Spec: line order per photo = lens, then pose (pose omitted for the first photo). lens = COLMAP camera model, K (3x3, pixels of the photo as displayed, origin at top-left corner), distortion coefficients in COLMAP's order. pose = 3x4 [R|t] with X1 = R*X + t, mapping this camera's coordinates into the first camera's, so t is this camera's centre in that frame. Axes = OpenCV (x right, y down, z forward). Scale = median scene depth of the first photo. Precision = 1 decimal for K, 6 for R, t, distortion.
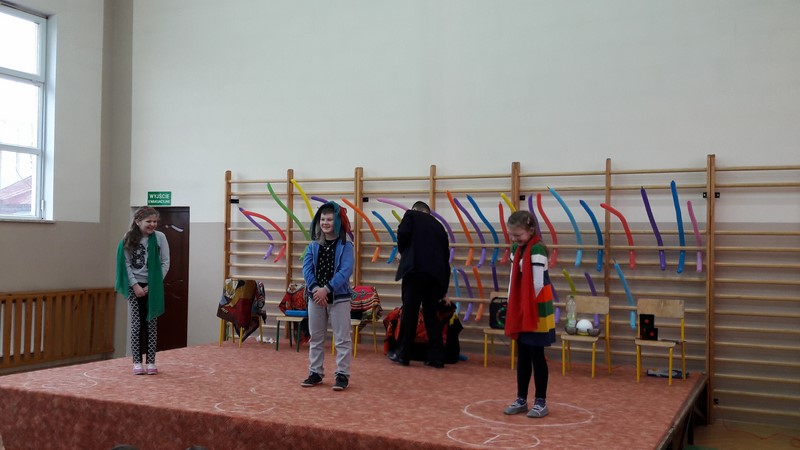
lens RADIAL K [[802.7, 0, 367.2], [0, 802.7, 226.2], [0, 0, 1]] dist [0.173522, -0.467911]
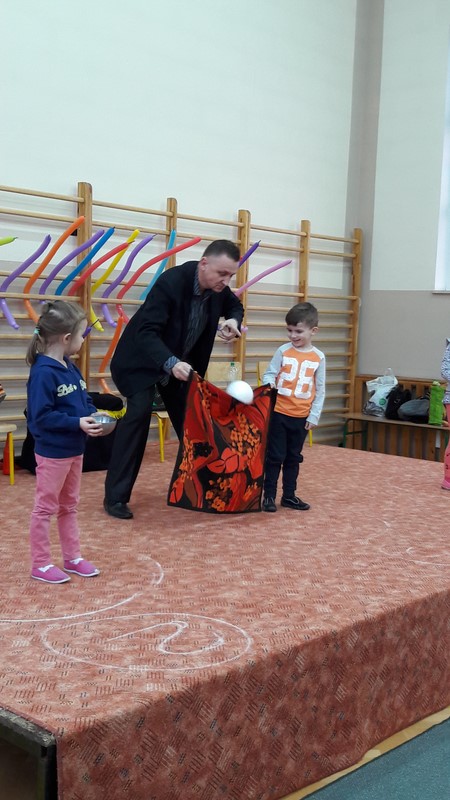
lens RADIAL K [[958.5, 0, 224.3], [0, 958.5, 372.1], [0, 0, 1]] dist [0.217322, -0.645150]
pose [[0.260726, -0.059602, 0.963571, -0.830531], [-0.057060, 0.995396, 0.077010, 0.020696], [-0.963725, -0.075060, 0.256125, 0.856100]]
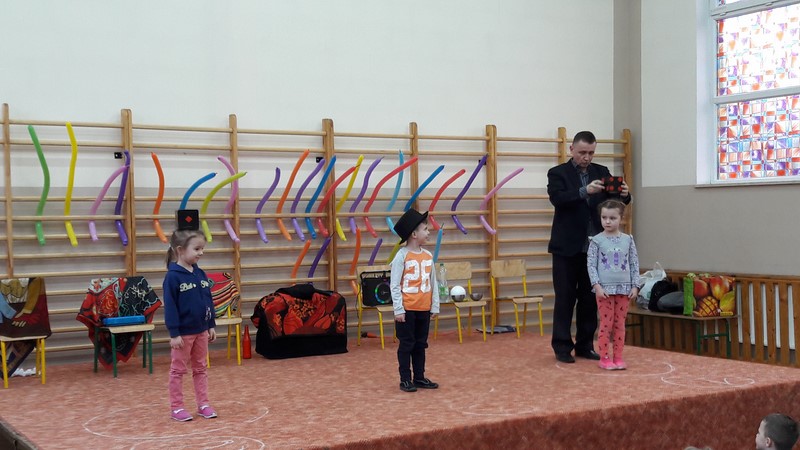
lens RADIAL K [[1039.9, 0, 383.2], [0, 1039.9, 233.0], [0, 0, 1]] dist [0.243675, -0.806147]
pose [[0.534561, -0.037987, 0.844276, -0.978439], [0.003233, 0.999074, 0.042905, -0.005069], [-0.845124, -0.020206, 0.534188, 0.458307]]
